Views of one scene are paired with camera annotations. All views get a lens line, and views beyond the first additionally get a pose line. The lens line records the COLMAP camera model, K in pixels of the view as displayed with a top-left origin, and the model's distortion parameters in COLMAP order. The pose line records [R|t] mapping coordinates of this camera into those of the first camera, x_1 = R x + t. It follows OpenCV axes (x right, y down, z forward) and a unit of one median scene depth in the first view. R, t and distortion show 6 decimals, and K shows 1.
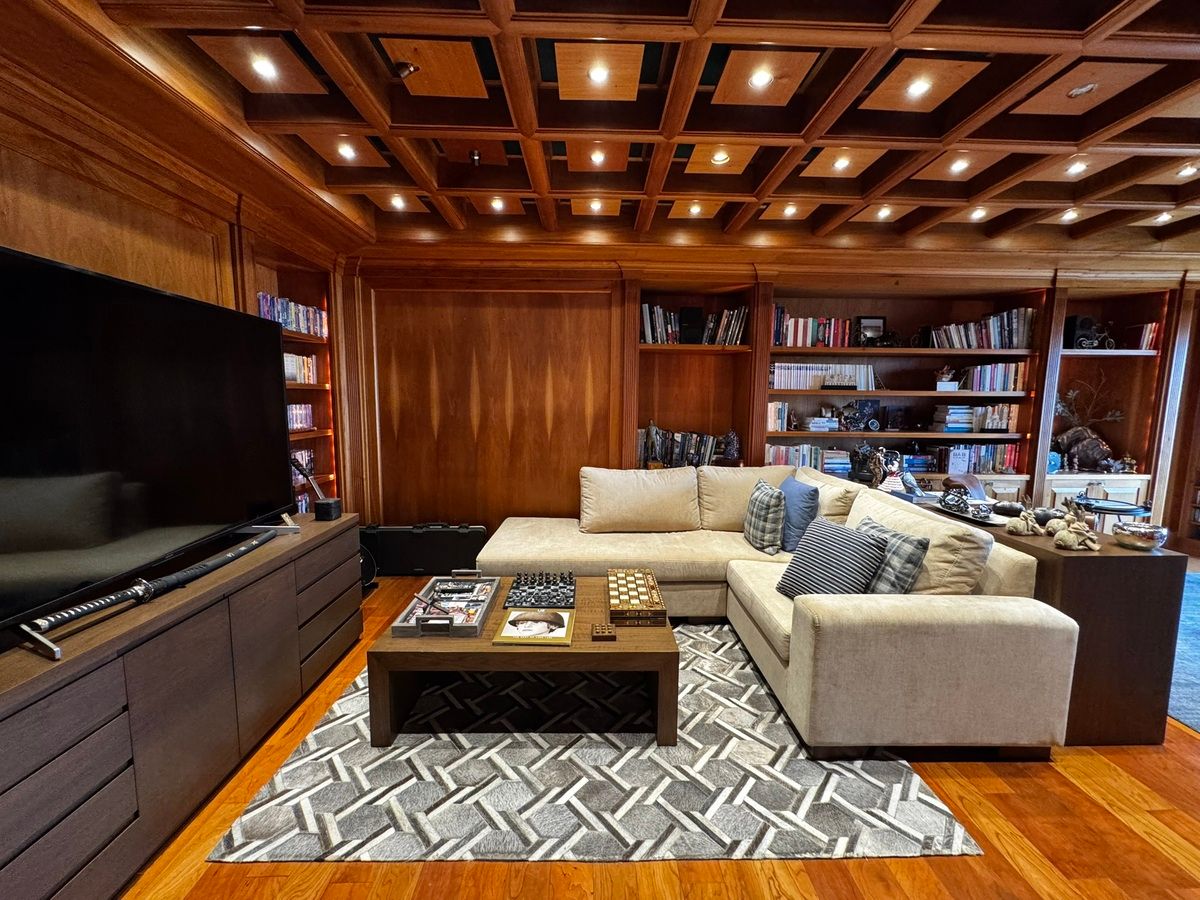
lens RADIAL K [[481.1, 0, 601.0], [0, 481.1, 451.8], [0, 0, 1]] dist [-0.000357, 0.000038]
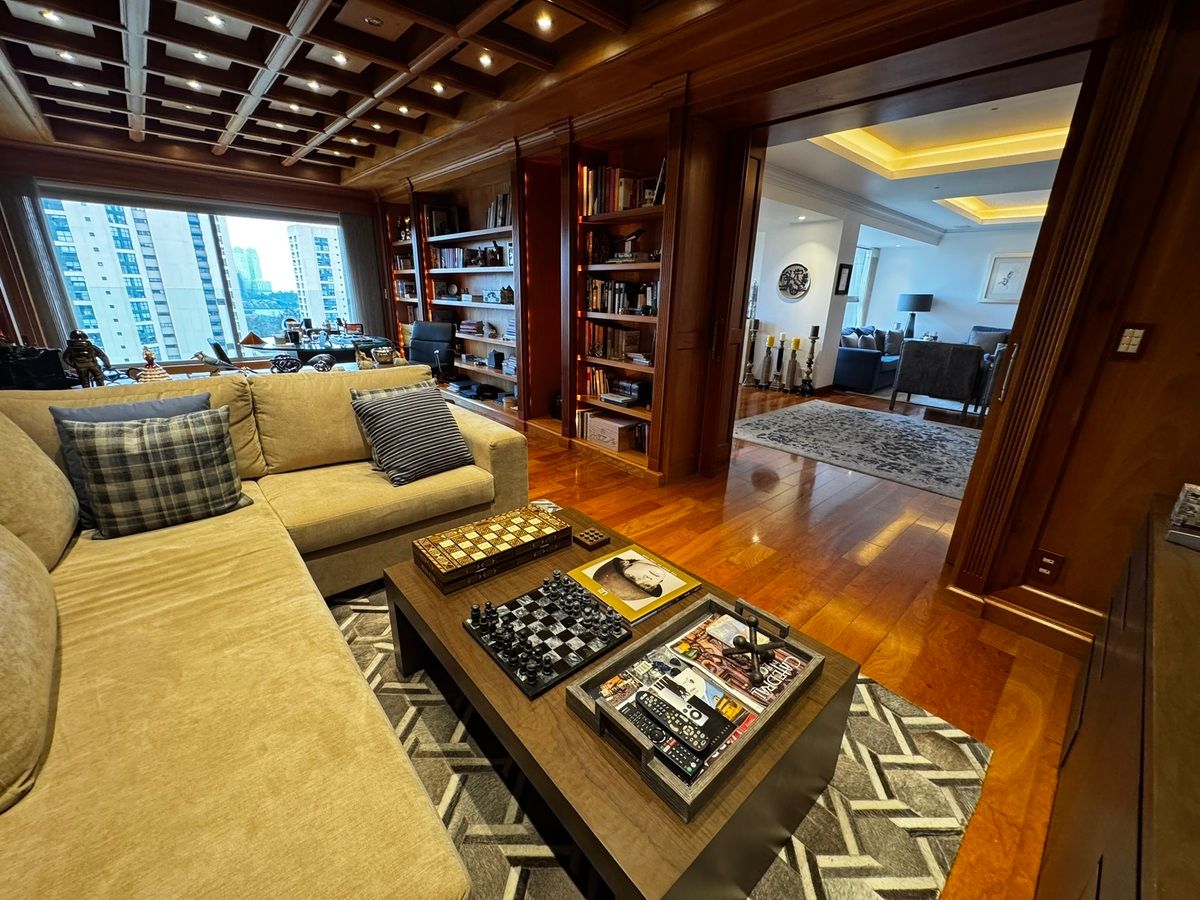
lens RADIAL K [[481.1, 0, 604.3], [0, 481.1, 447.5], [0, 0, 1]] dist [-0.000357, 0.000038]
pose [[-0.655255, -0.263548, 0.707943, -0.554273], [0.050447, 0.919808, 0.389112, -0.119199], [-0.753721, 0.290682, -0.589414, 1.348450]]
